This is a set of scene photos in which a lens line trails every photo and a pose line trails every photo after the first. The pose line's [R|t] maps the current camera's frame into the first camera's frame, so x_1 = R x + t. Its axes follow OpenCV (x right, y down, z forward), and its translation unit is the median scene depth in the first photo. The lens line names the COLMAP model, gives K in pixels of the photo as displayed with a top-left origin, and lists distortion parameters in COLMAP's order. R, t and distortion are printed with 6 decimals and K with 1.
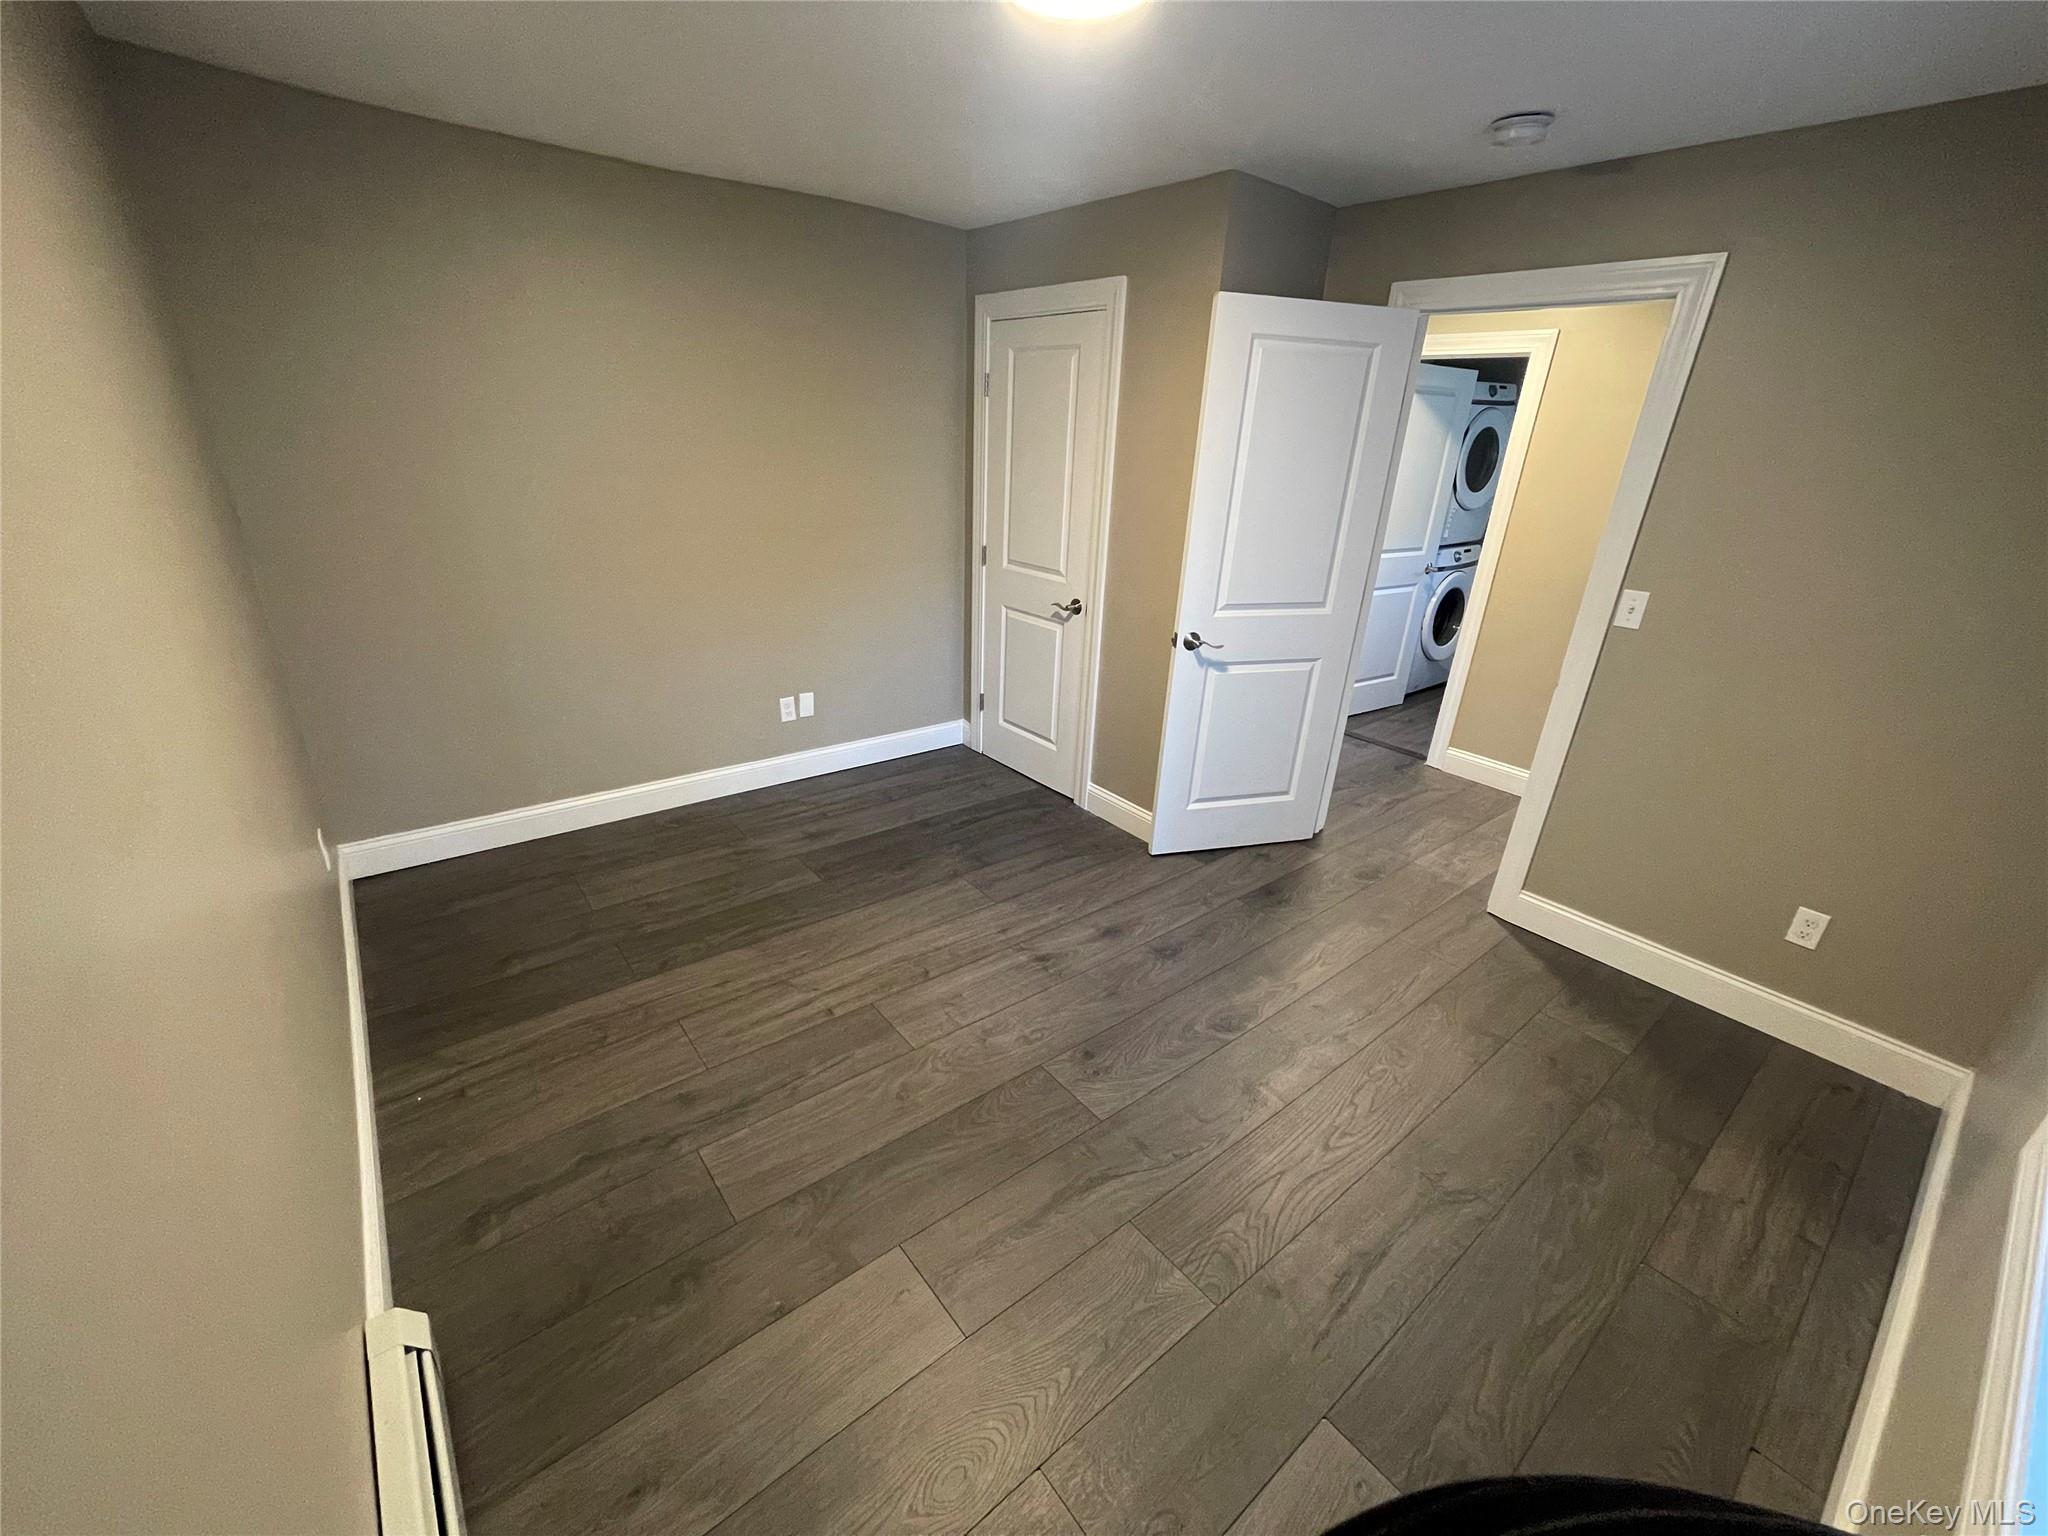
lens RADIAL K [[829.9, 0, 1017.0], [0, 829.9, 772.0], [0, 0, 1]] dist [-0.000426, 0.000241]
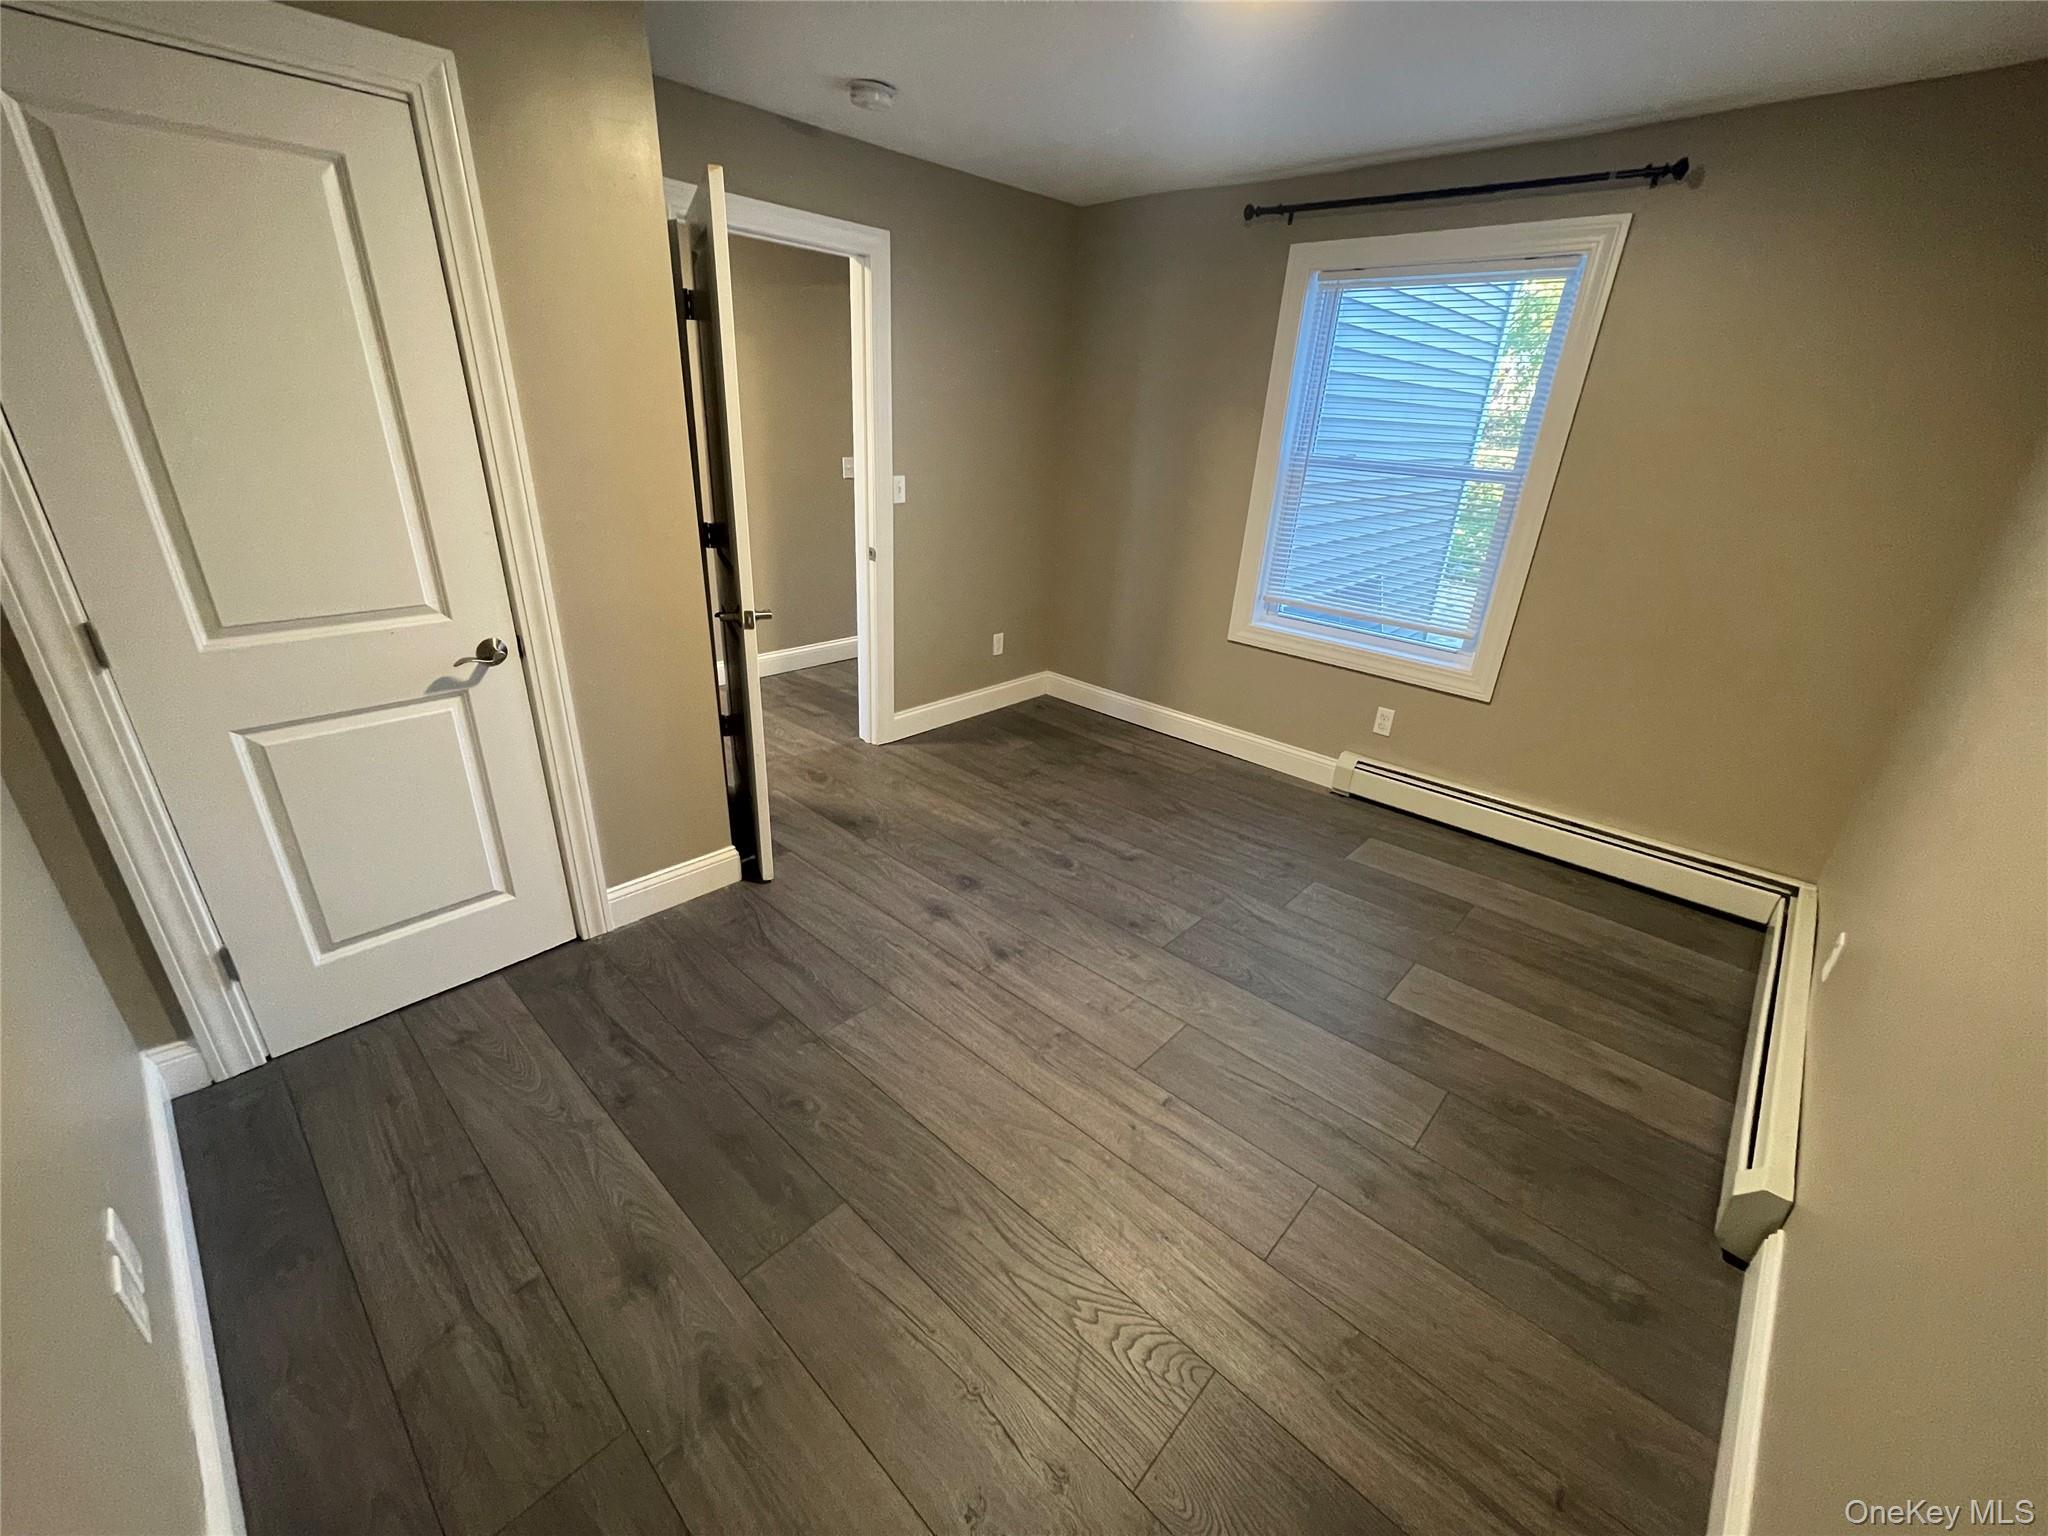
lens RADIAL K [[829.9, 0, 1017.0], [0, 829.9, 772.0], [0, 0, 1]] dist [-0.000426, 0.000241]
pose [[-0.144762, -0.441481, 0.885516, -0.634858], [0.334781, 0.820308, 0.463700, -0.329878], [-0.931110, 0.363580, 0.029050, 0.802818]]
